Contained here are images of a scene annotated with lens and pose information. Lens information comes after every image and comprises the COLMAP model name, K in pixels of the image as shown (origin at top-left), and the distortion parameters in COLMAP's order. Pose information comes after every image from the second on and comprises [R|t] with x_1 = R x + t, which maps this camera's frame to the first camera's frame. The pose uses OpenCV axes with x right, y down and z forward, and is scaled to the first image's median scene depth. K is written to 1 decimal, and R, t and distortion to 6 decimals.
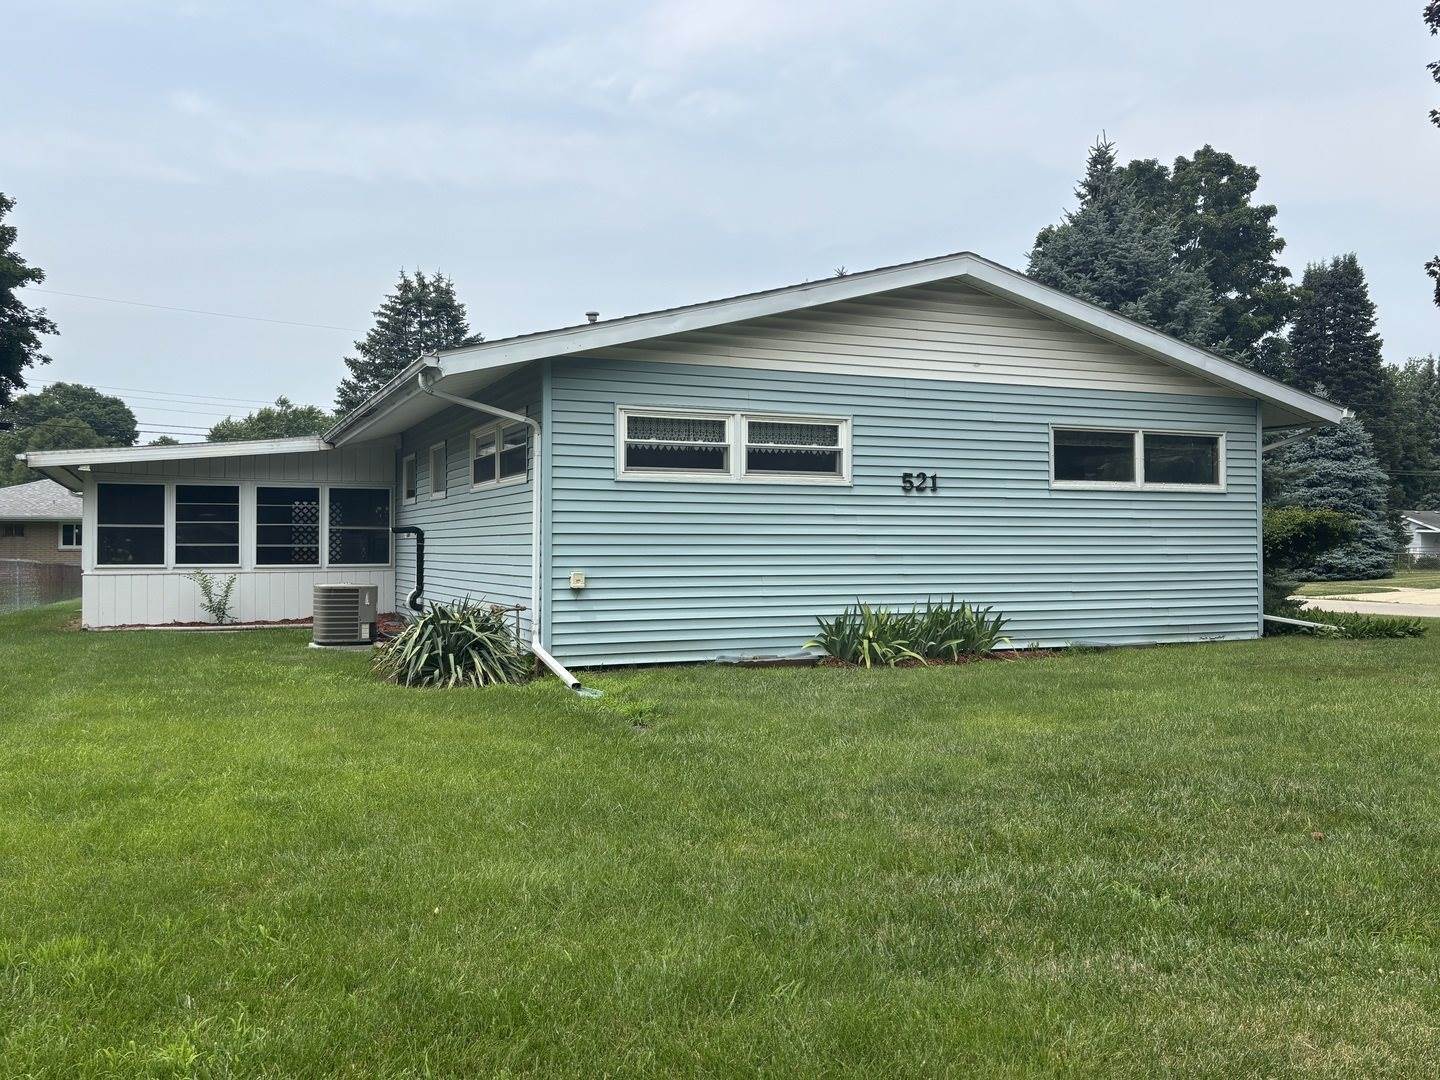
lens RADIAL K [[1205.2, 0, 720.0], [0, 1205.2, 540.0], [0, 0, 1]] dist [-0.002278, -0.001523]
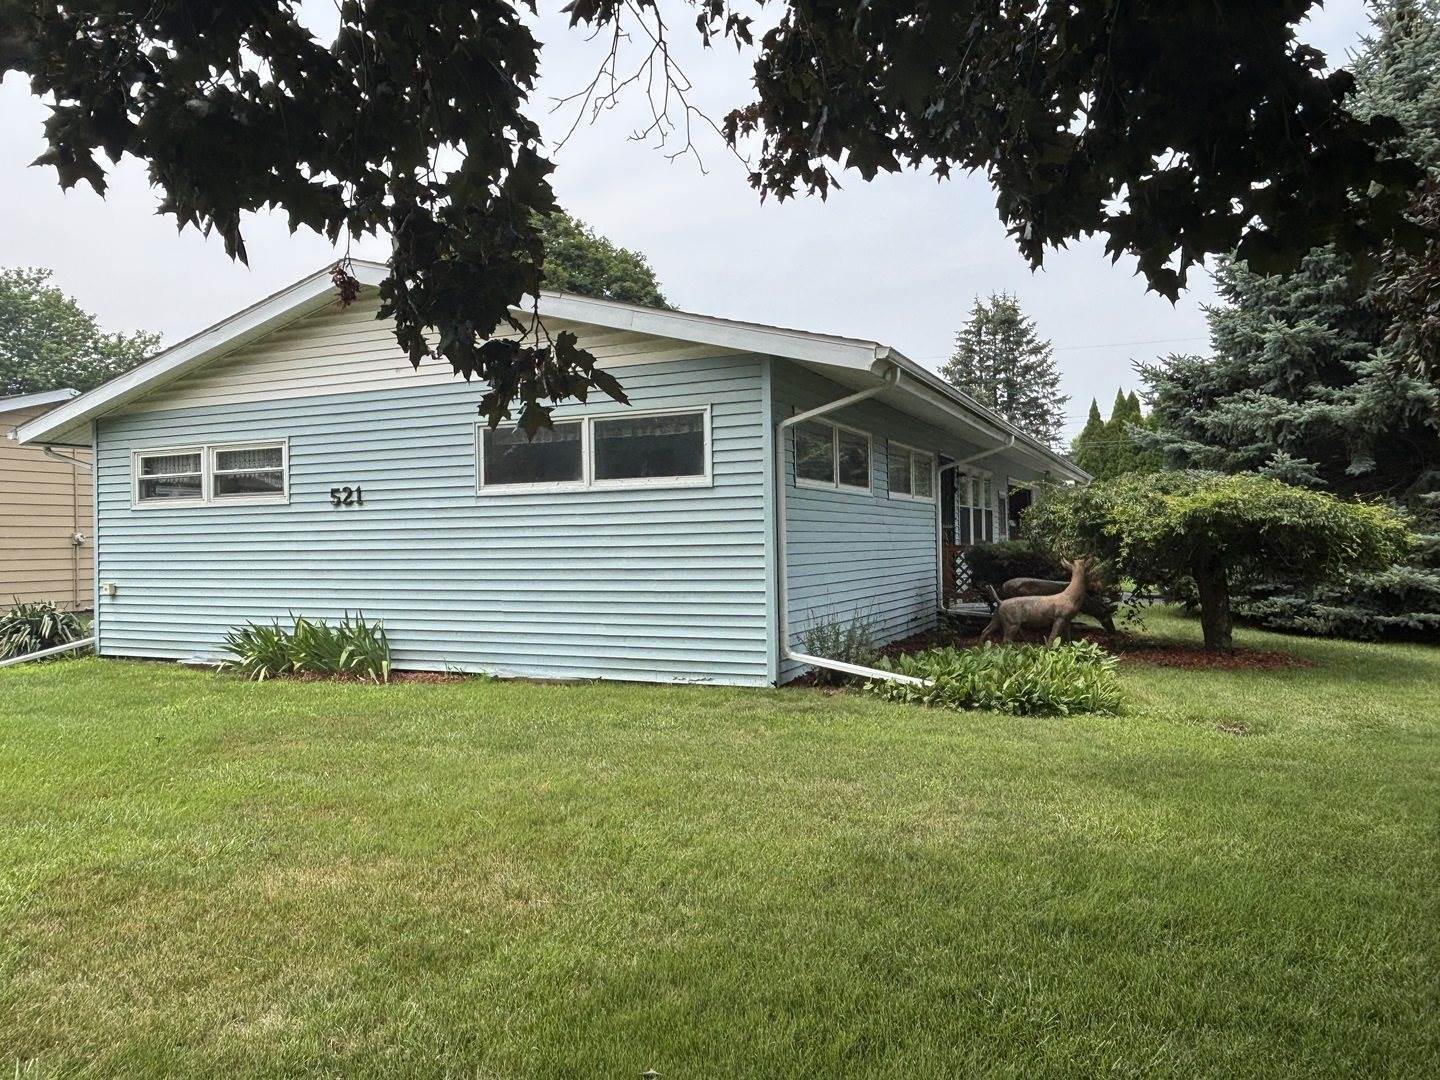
lens RADIAL K [[1031.8, 0, 720.0], [0, 1031.8, 540.0], [0, 0, 1]] dist [0.002850, 0.000208]
pose [[0.669242, -0.011125, -0.742961, 1.011932], [0.015131, 0.999885, -0.001342, -0.005939], [0.742890, -0.010344, 0.669334, 0.656968]]
